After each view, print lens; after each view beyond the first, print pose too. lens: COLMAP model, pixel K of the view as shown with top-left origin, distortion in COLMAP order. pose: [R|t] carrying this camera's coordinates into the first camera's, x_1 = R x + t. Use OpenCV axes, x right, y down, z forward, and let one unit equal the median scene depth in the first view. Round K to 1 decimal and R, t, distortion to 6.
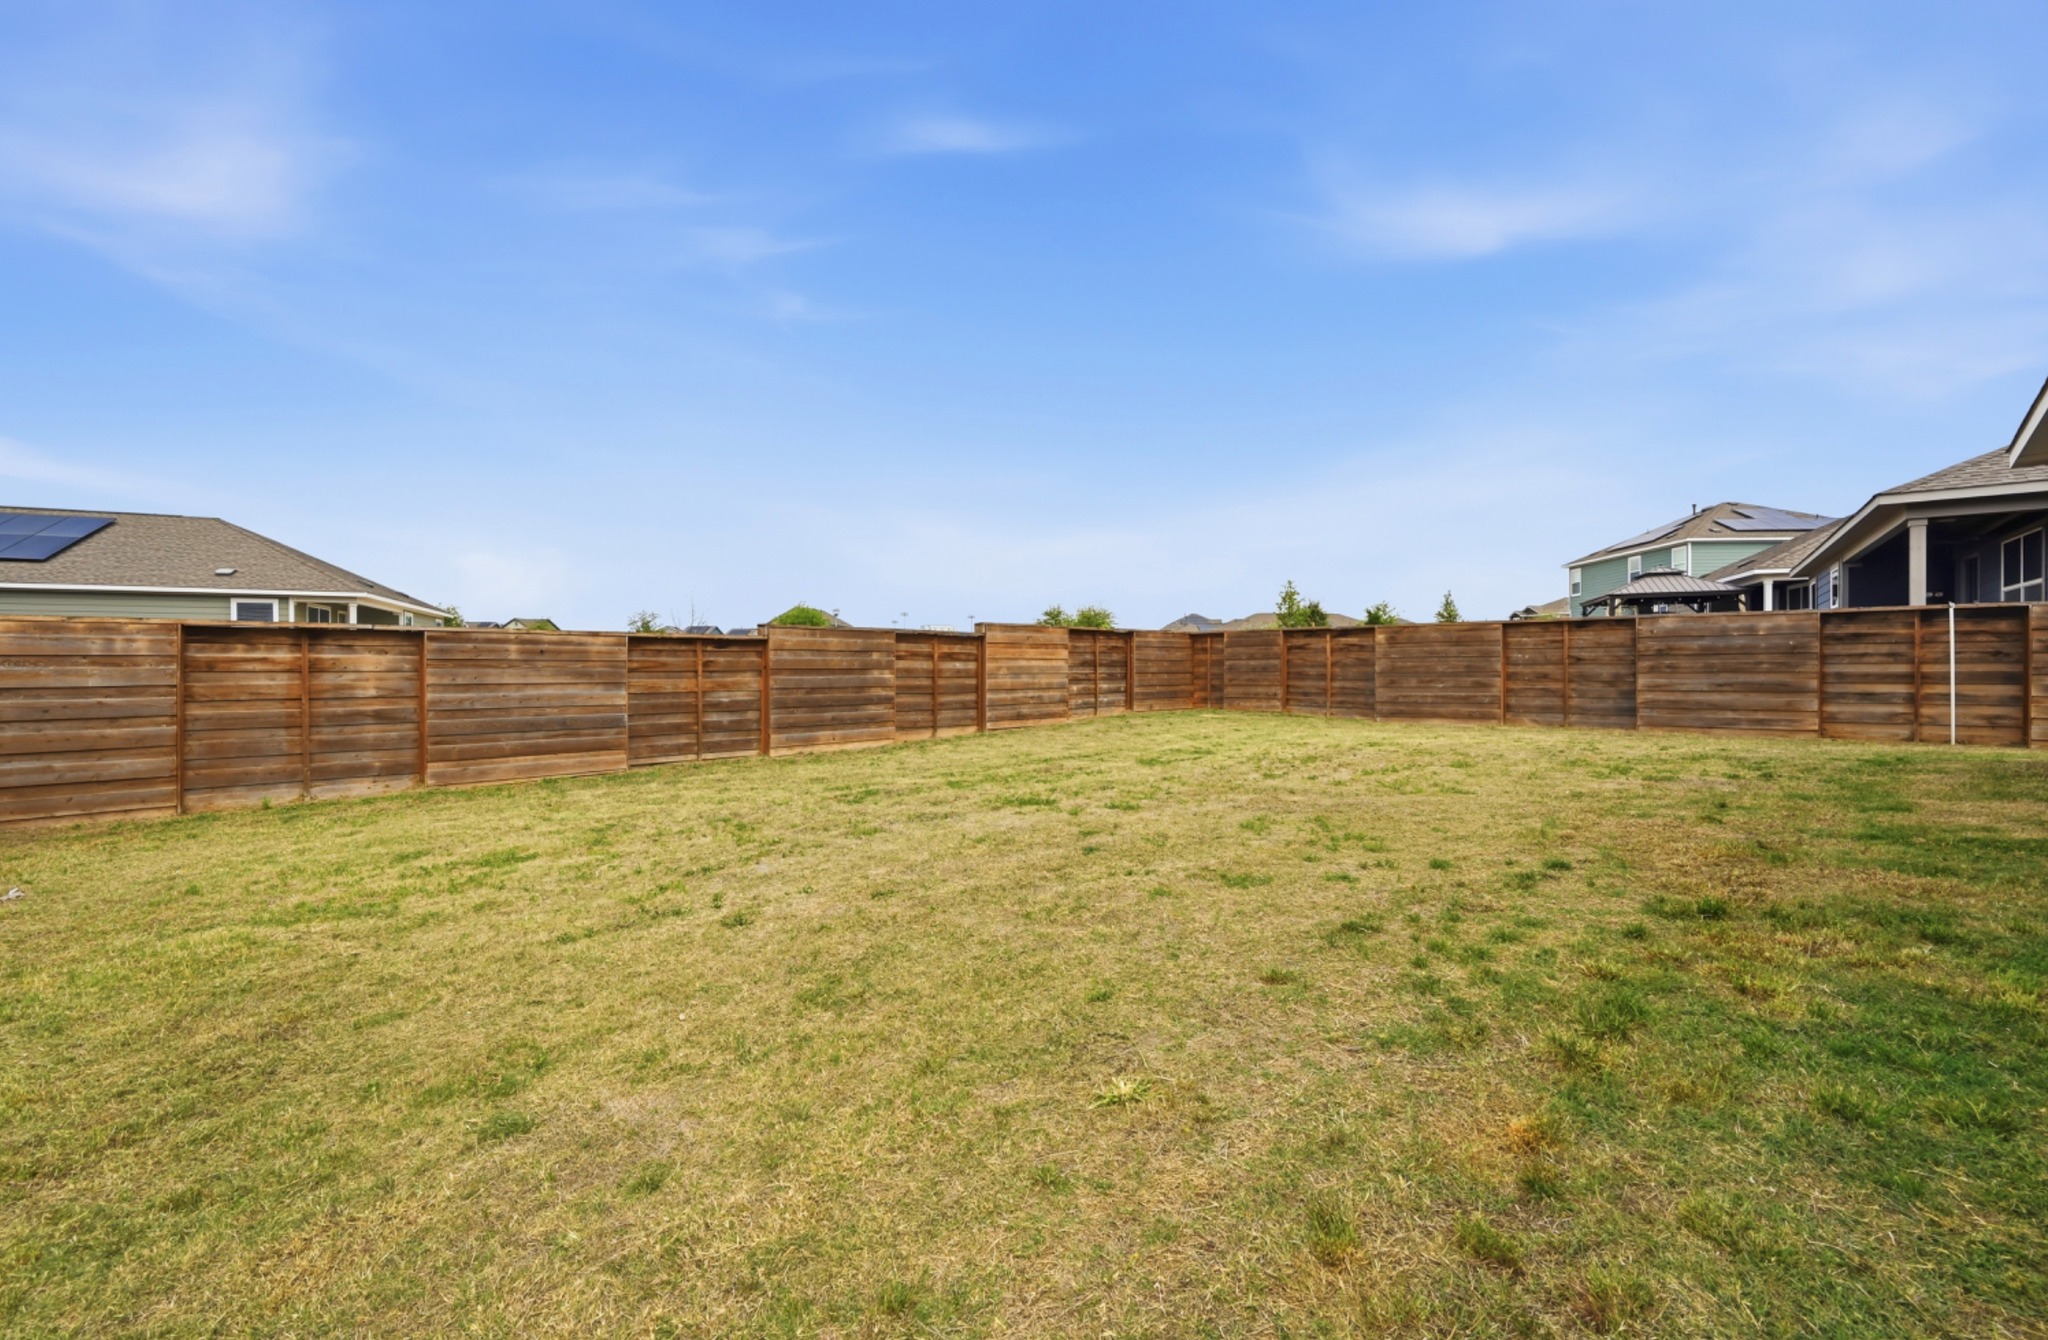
lens RADIAL K [[822.5, 0, 1024.7], [0, 822.5, 658.9], [0, 0, 1]] dist [0.001686, 0.000672]
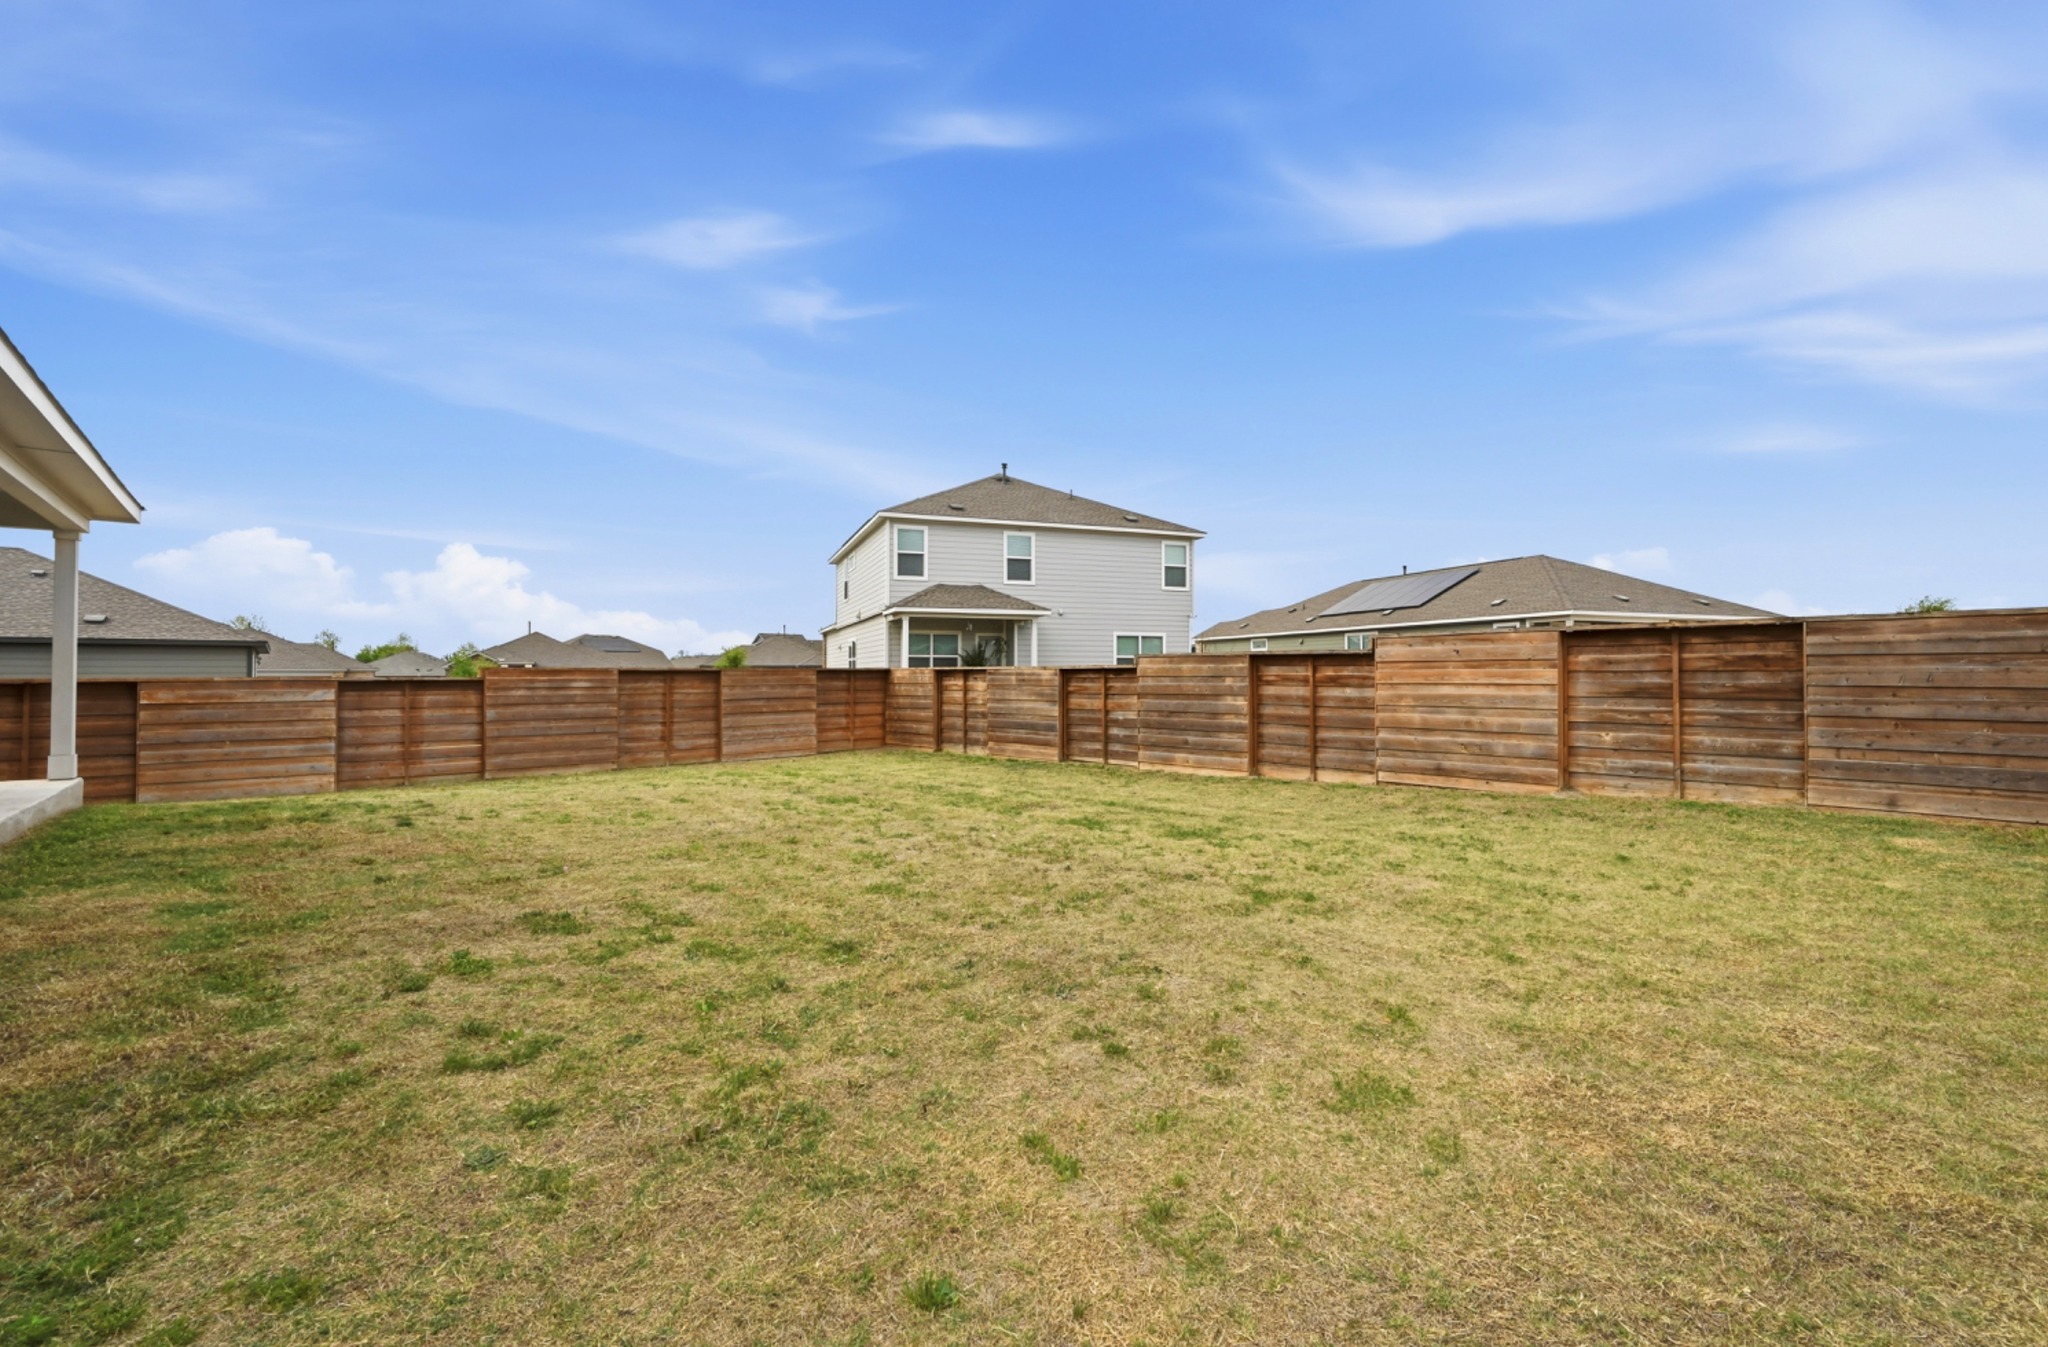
lens RADIAL K [[822.5, 0, 1024.7], [0, 822.5, 662.4], [0, 0, 1]] dist [0.001686, 0.000672]
pose [[-0.024487, -0.005910, -0.999683, 0.770272], [0.023768, 0.999696, -0.006492, -0.024920], [0.999418, -0.023920, -0.024340, 0.787153]]
